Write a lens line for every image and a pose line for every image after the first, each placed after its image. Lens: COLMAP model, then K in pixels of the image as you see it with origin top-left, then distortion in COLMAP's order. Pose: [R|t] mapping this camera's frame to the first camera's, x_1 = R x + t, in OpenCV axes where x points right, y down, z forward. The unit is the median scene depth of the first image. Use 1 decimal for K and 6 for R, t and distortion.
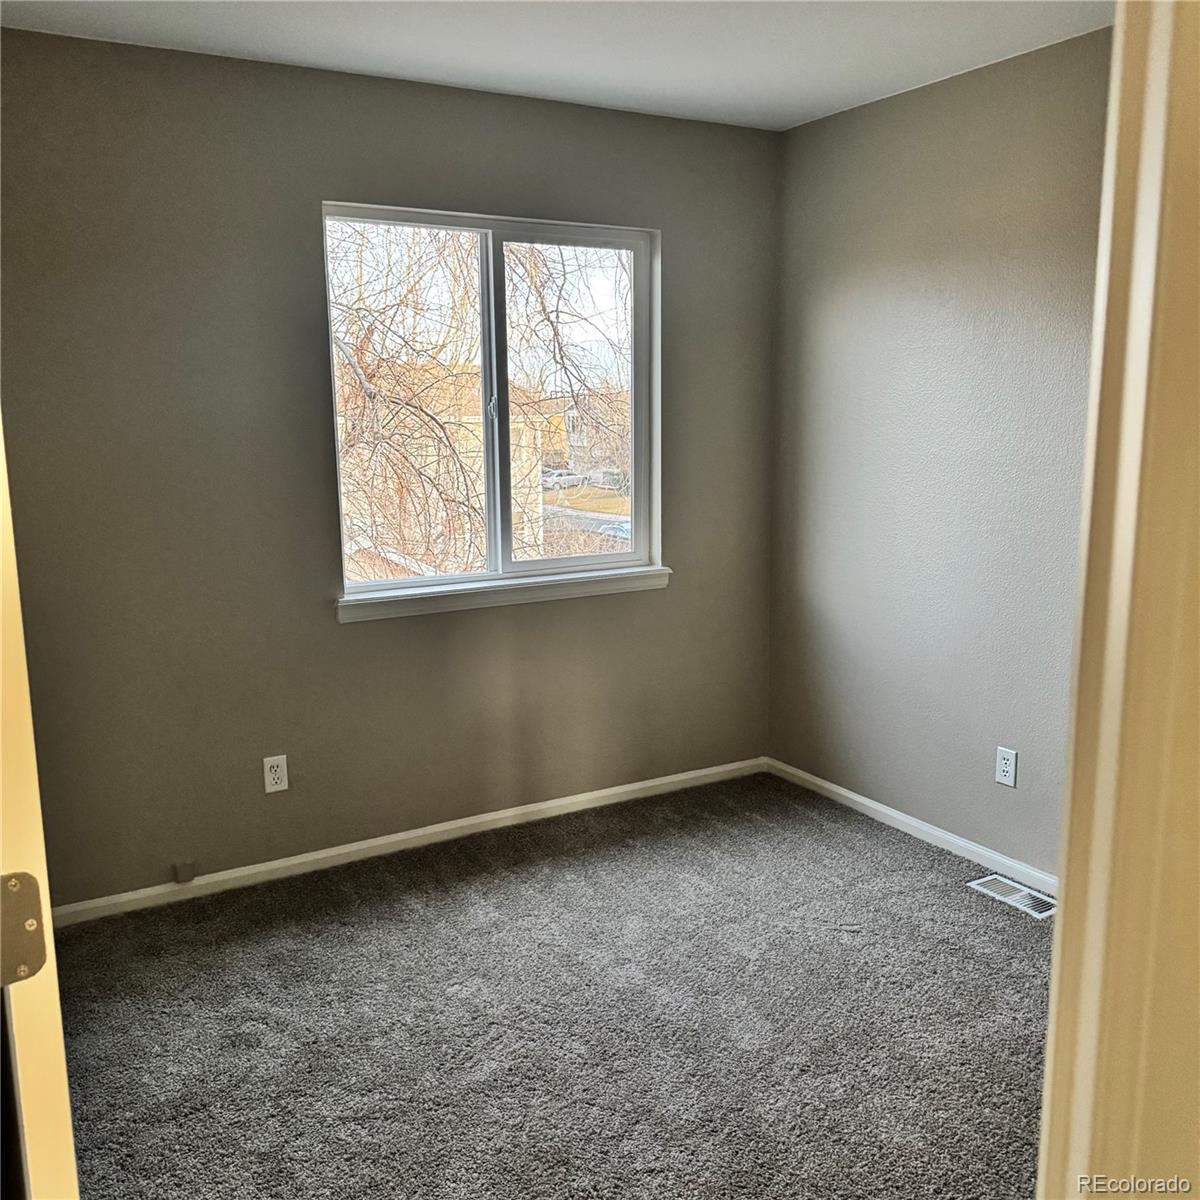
lens RADIAL K [[1141.4, 0, 600.0], [0, 1141.4, 600.0], [0, 0, 1]] dist [0.011668, -0.003874]
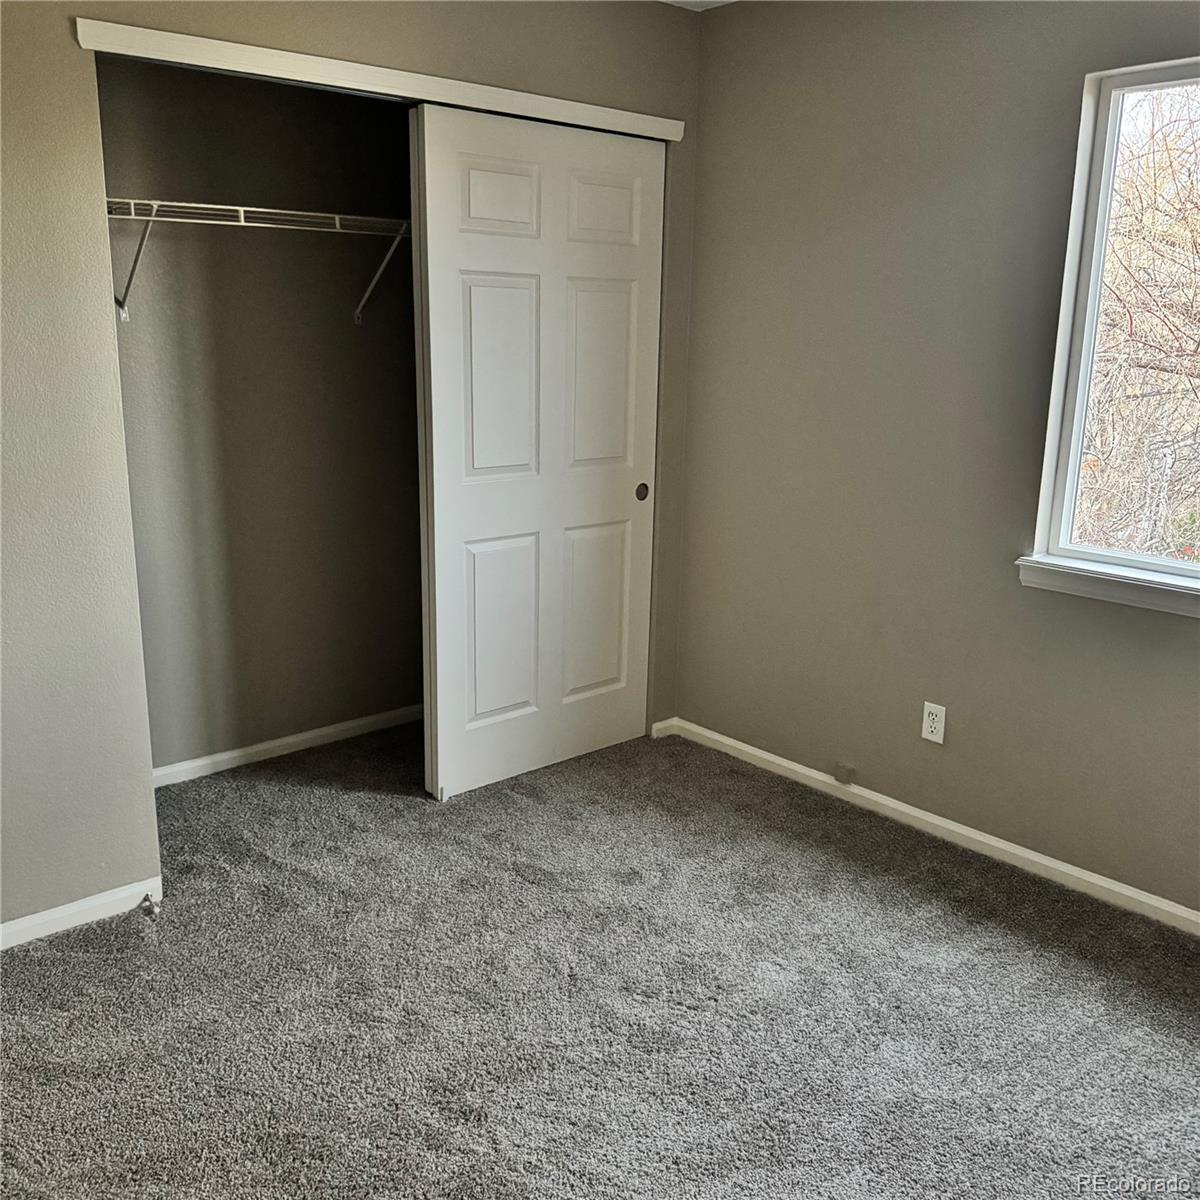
lens RADIAL K [[1141.4, 0, 600.0], [0, 1141.4, 600.0], [0, 0, 1]] dist [0.011668, -0.003874]
pose [[0.180882, 0.243056, -0.952998, 0.542788], [-0.192994, 0.958914, 0.207934, -0.087398], [0.964383, 0.146311, 0.220358, 0.520908]]
